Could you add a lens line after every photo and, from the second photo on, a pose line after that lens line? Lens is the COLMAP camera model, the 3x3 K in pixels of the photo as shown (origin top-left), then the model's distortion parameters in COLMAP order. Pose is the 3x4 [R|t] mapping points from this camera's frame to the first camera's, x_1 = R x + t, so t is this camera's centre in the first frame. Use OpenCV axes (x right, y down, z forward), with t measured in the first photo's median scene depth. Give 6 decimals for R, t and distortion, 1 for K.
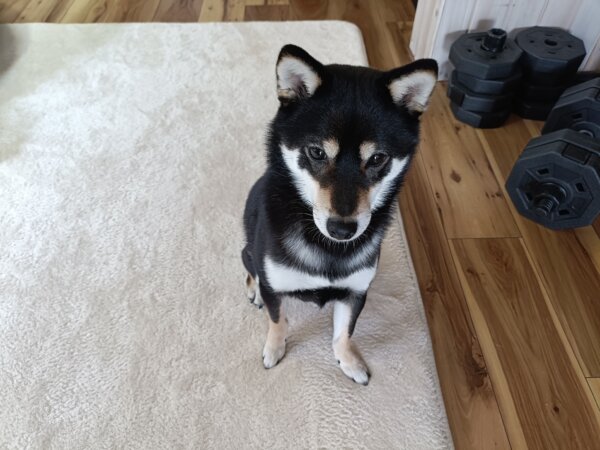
lens RADIAL K [[438.9, 0, 300.0], [0, 438.9, 225.0], [0, 0, 1]] dist [-0.000627, -0.005300]
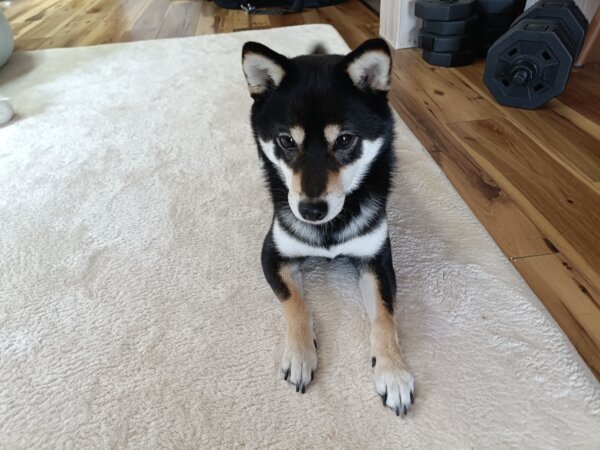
lens RADIAL K [[438.9, 0, 300.0], [0, 438.9, 225.0], [0, 0, 1]] dist [-0.000627, -0.005300]
pose [[0.993766, -0.102983, 0.042709, -0.096833], [0.109983, 0.968295, -0.224294, 0.503638], [-0.018256, 0.227593, 0.973585, -0.015017]]
